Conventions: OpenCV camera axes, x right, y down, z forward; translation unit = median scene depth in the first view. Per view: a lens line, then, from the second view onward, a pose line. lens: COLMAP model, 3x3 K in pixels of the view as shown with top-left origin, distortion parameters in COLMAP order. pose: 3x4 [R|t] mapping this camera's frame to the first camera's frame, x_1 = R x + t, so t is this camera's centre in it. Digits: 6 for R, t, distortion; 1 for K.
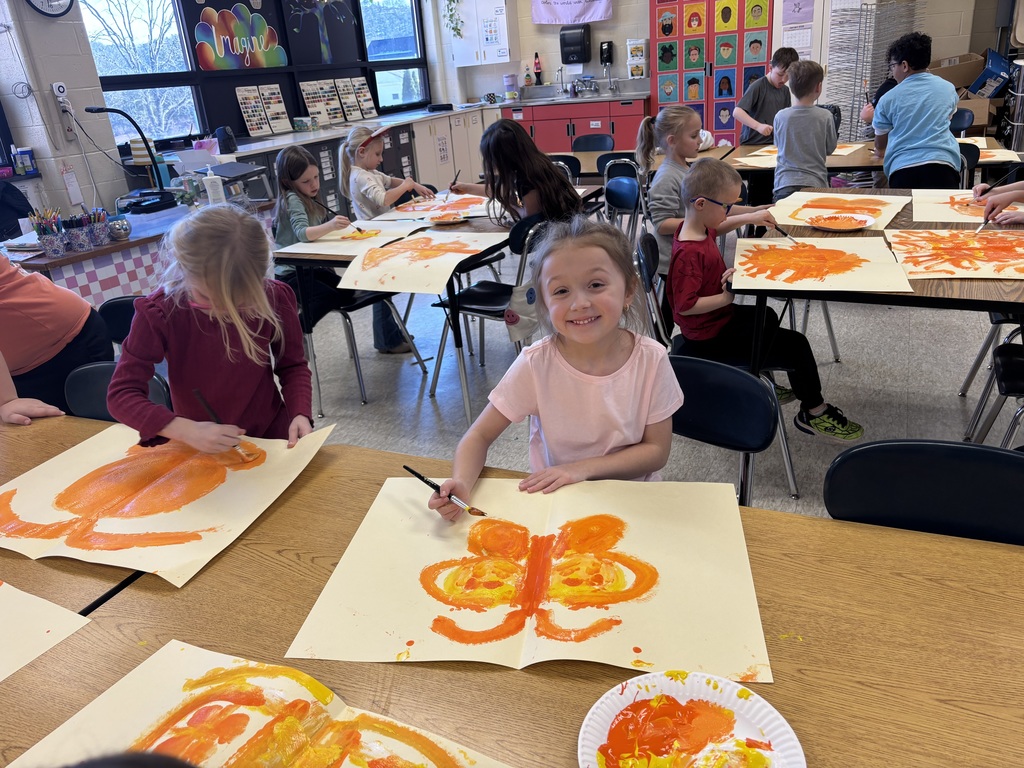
lens RADIAL K [[776.4, 0, 478.7], [0, 776.4, 388.9], [0, 0, 1]] dist [0.053687, -0.063759]
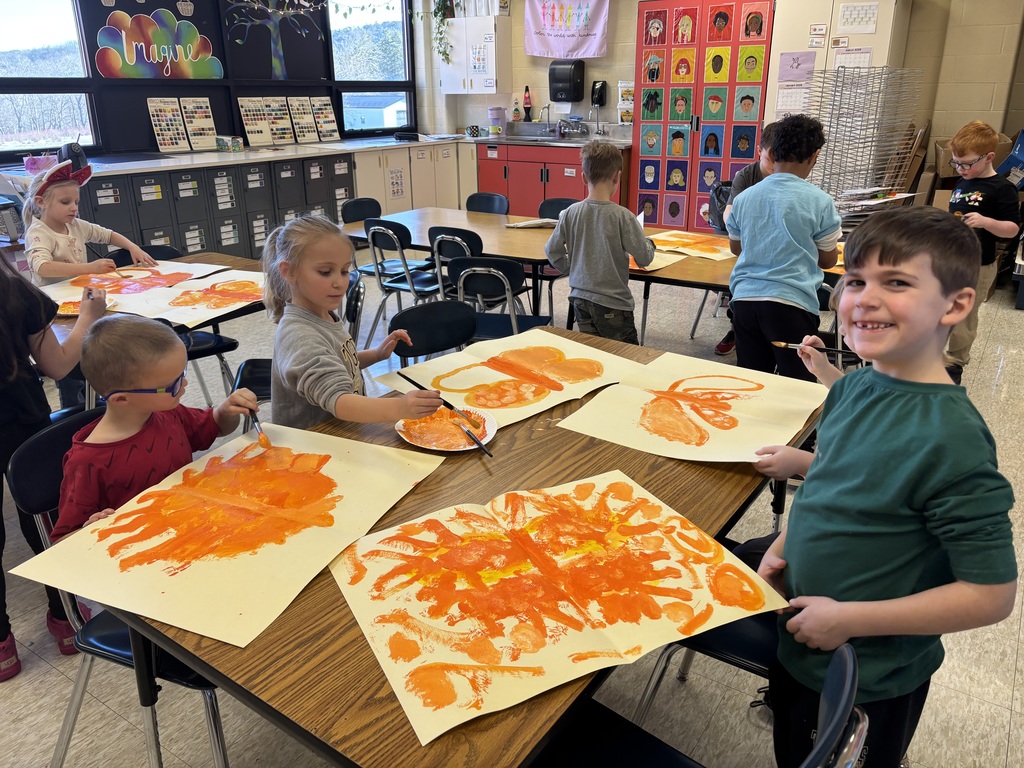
lens RADIAL K [[776.4, 0, 503.3], [0, 776.4, 375.3], [0, 0, 1]] dist [0.053687, -0.063759]
pose [[0.988628, 0.118332, -0.092805, 0.224565], [-0.121145, 0.992313, -0.025277, -0.093265], [0.089101, 0.036232, 0.995363, 0.142046]]
